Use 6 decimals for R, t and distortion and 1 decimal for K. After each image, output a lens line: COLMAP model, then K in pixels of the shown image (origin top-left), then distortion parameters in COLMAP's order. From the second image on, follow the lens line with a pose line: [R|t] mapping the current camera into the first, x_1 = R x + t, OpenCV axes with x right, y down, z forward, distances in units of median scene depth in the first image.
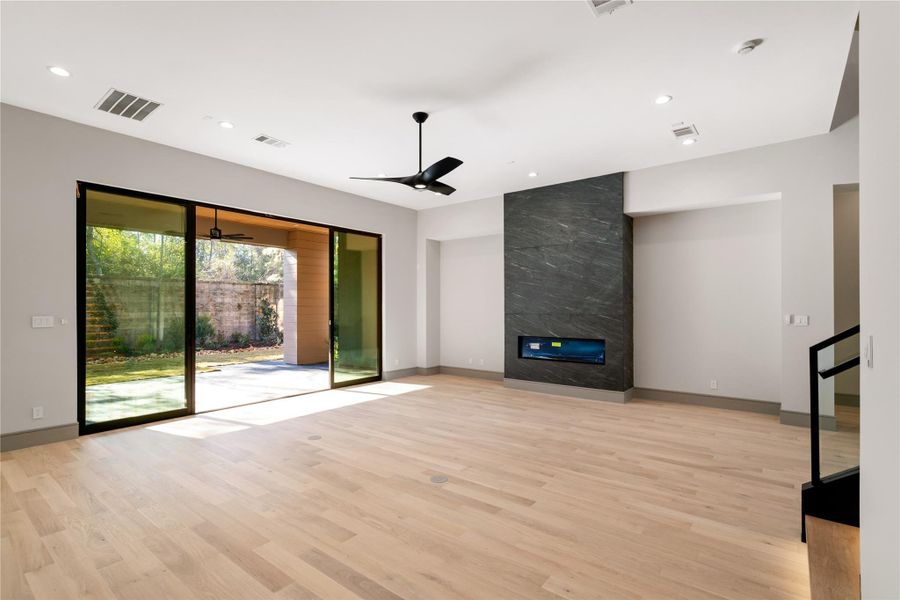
lens RADIAL K [[428.4, 0, 447.5], [0, 428.4, 301.6], [0, 0, 1]] dist [0.002389, 0.000667]
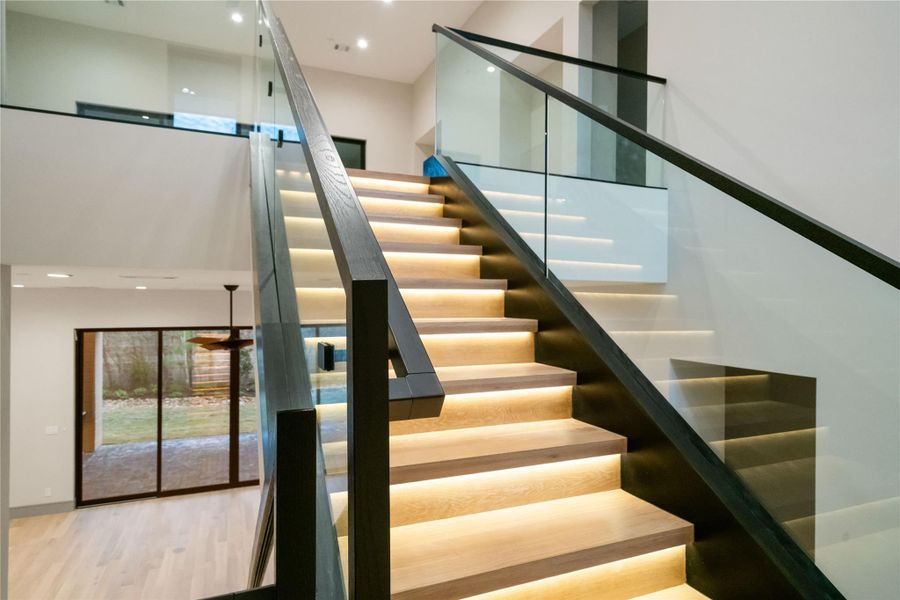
lens RADIAL K [[508.6, 0, 450.9], [0, 508.6, 304.7], [0, 0, 1]] dist [0.000380, 0.000120]
pose [[0.876651, 0.006108, -0.481088, 1.028217], [0.000090, 0.999917, 0.012860, -0.381918], [0.481127, -0.011317, 0.876578, 0.128048]]
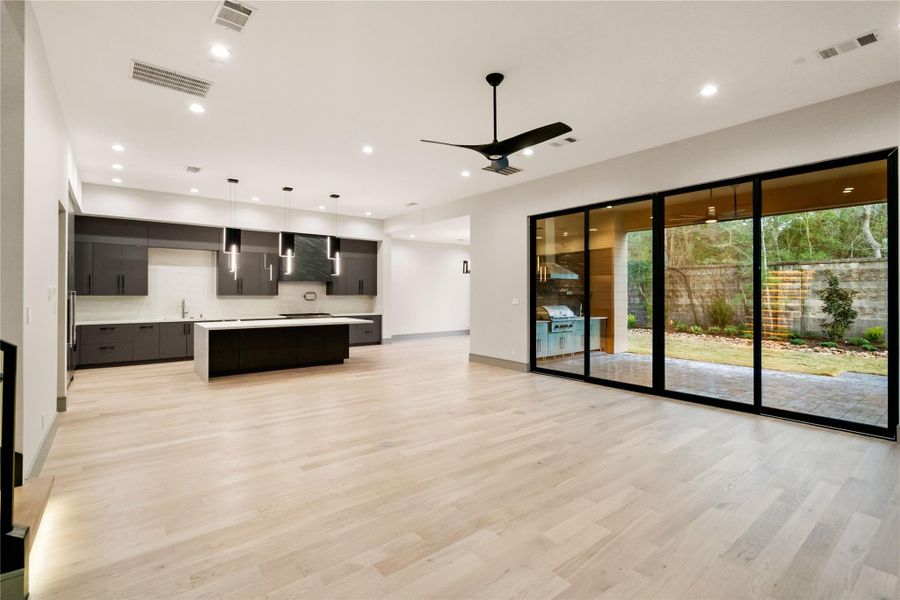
lens RADIAL K [[420.5, 0, 450.9], [0, 420.5, 296.9], [0, 0, 1]] dist [0.000667, -0.000148]
pose [[-0.223207, 0.008639, -0.974733, 0.773545], [0.009741, 0.999931, 0.006631, 0.012815], [0.974722, -0.008015, -0.223275, 1.066925]]
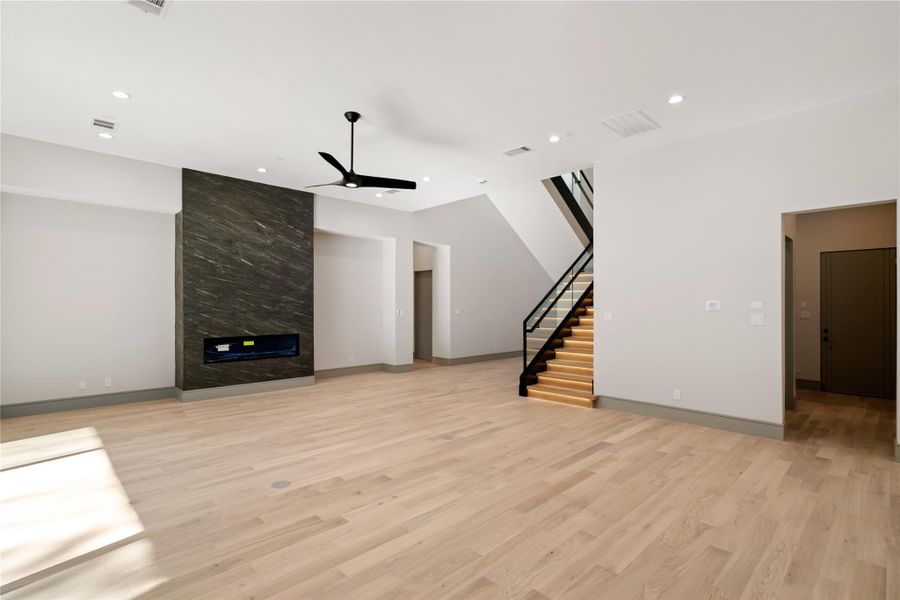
lens RADIAL K [[428.4, 0, 447.5], [0, 428.4, 301.6], [0, 0, 1]] dist [0.002389, 0.000667]
pose [[0.140123, 0.008414, 0.990098, -0.990605], [-0.013950, 0.999881, -0.006523, 0.006240], [-0.990036, -0.012898, 0.140224, 0.615466]]
